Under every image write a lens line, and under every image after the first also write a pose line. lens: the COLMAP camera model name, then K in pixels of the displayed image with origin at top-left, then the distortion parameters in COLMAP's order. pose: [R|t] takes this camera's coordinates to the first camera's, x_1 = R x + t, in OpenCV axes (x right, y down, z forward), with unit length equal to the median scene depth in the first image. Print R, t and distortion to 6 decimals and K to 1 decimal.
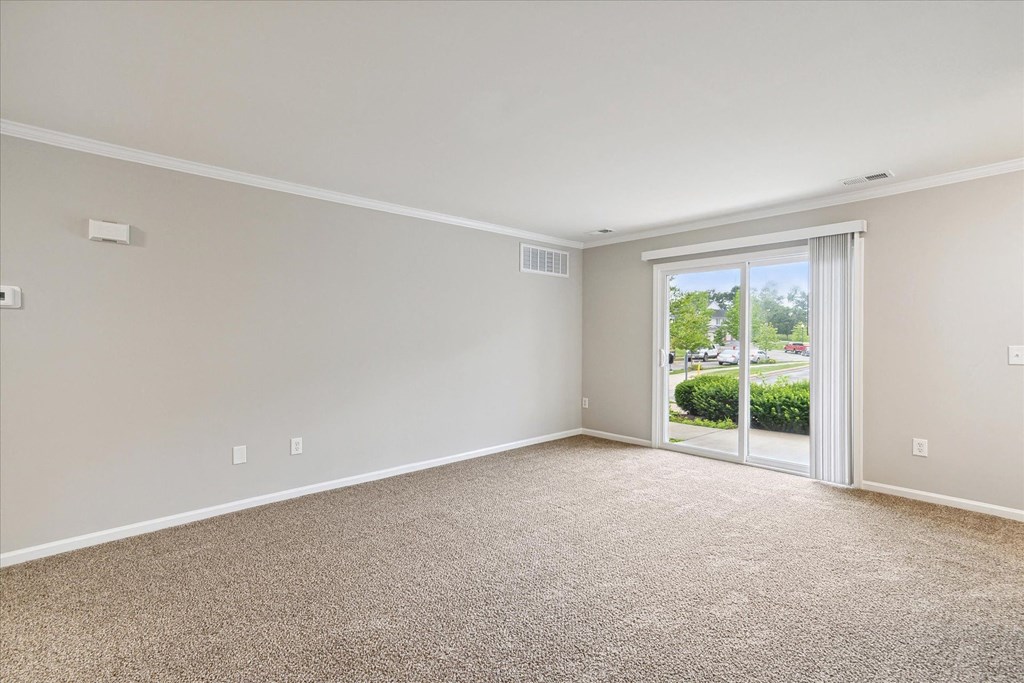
lens RADIAL K [[512.9, 0, 528.8], [0, 512.9, 335.7], [0, 0, 1]] dist [-0.002133, 0.012746]
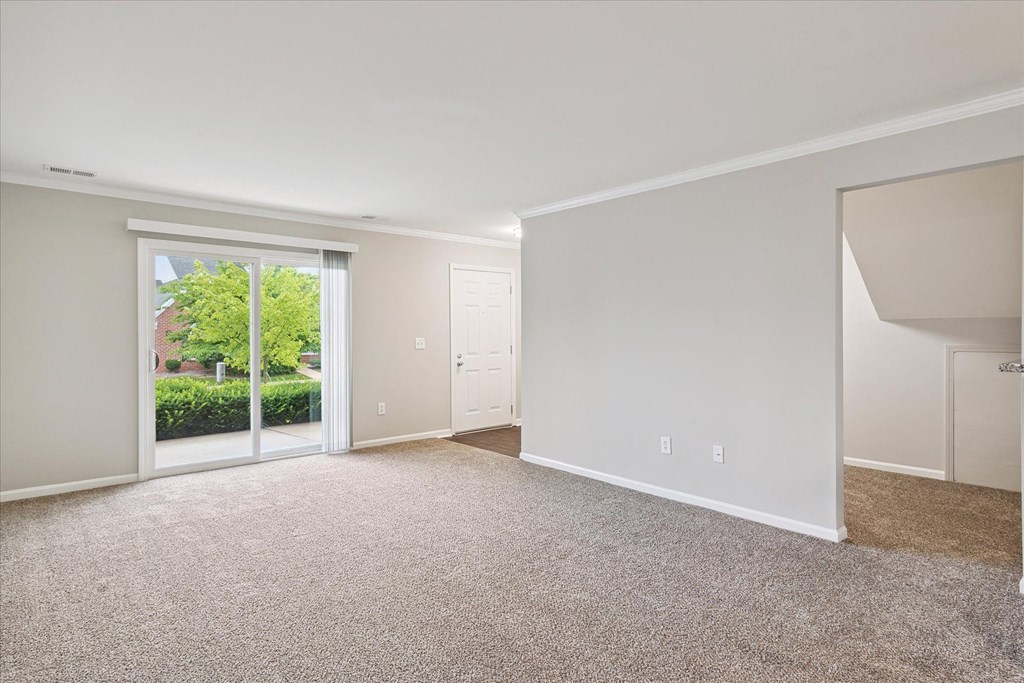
lens RADIAL K [[512.9, 0, 528.8], [0, 512.9, 335.7], [0, 0, 1]] dist [-0.002133, 0.012746]
pose [[0.017319, 0.008294, 0.999816, -0.608933], [0.018870, 0.999785, -0.008621, 0.028010], [-0.999672, 0.019016, 0.017159, 0.506277]]
